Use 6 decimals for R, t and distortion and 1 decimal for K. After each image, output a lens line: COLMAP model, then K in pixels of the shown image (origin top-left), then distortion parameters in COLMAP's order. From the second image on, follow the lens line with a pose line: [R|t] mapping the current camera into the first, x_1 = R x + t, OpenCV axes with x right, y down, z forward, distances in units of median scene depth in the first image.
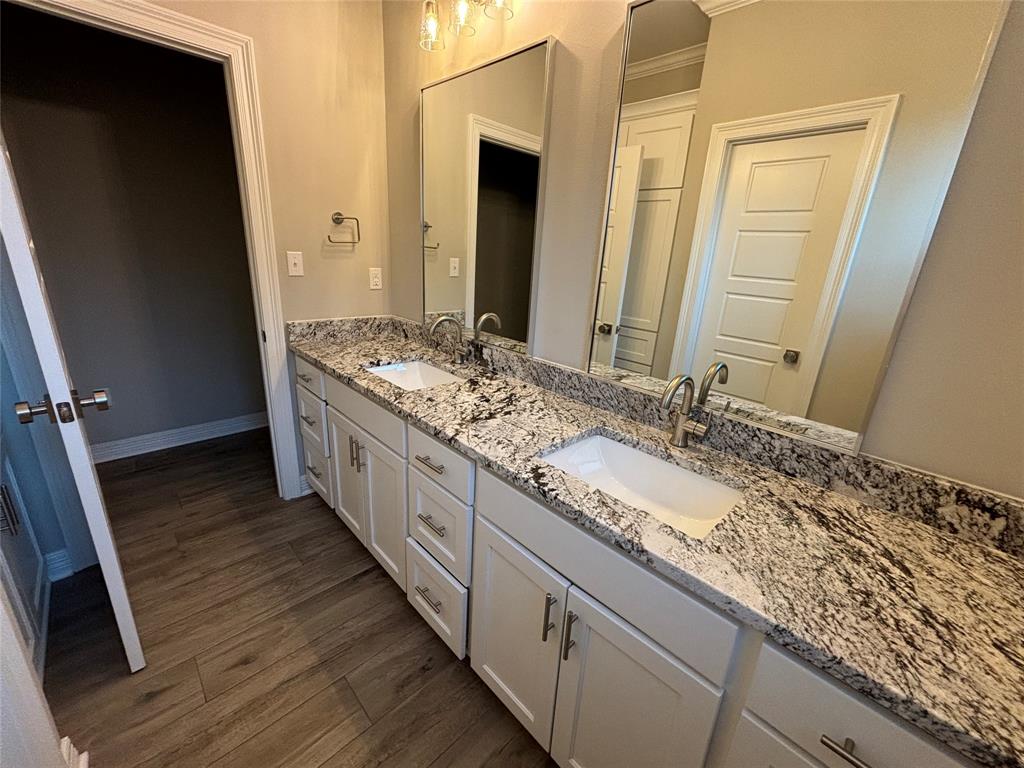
lens RADIAL K [[415.3, 0, 511.9], [0, 415.3, 381.9], [0, 0, 1]] dist [0.007486, -0.003402]
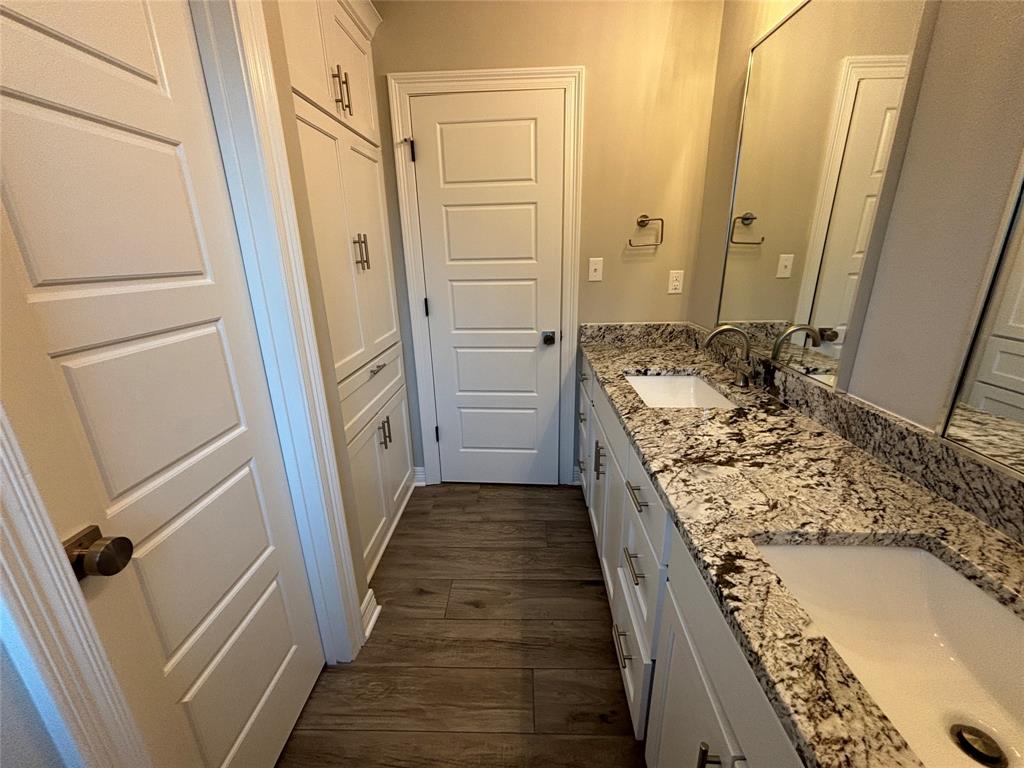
lens RADIAL K [[415.3, 0, 511.9], [0, 415.3, 381.9], [0, 0, 1]] dist [0.007486, -0.003402]
pose [[0.692196, 0.149454, -0.706065, 0.160593], [-0.159104, 0.985854, 0.052698, -0.031167], [0.703953, 0.075860, 0.706183, 0.165070]]
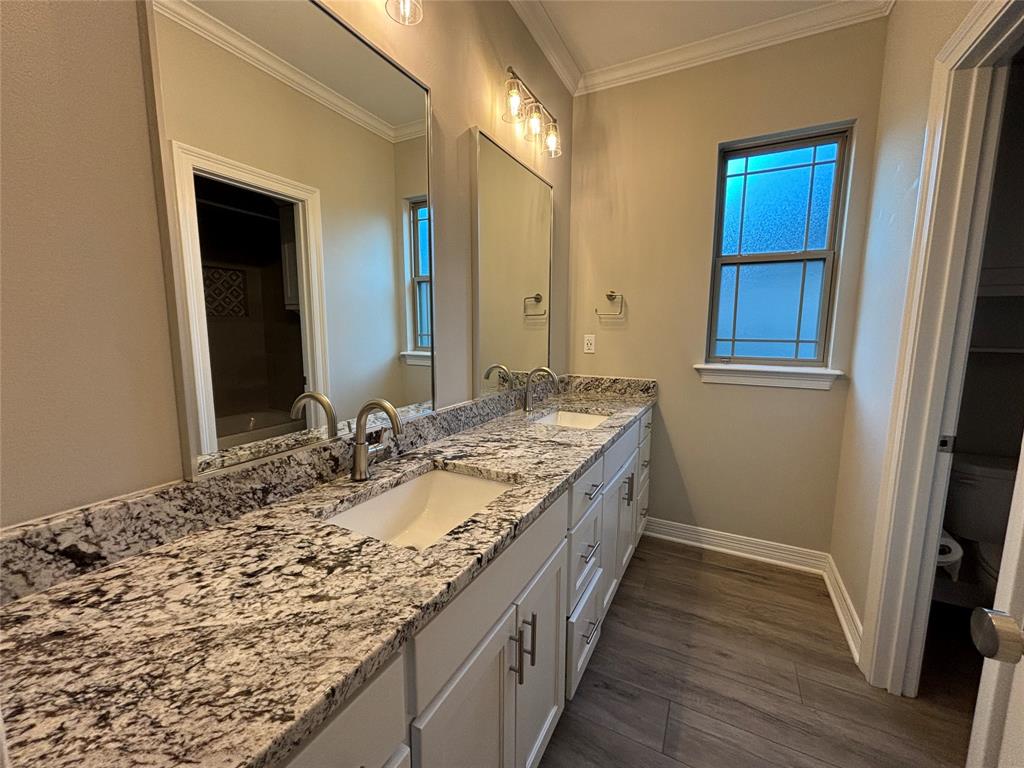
lens RADIAL K [[415.3, 0, 511.9], [0, 415.3, 381.9], [0, 0, 1]] dist [0.007486, -0.003402]
pose [[-0.310009, -0.185219, 0.932517, -0.904678], [0.261395, 0.926434, 0.270910, -0.347102], [-0.914094, 0.327740, -0.238787, 1.127331]]
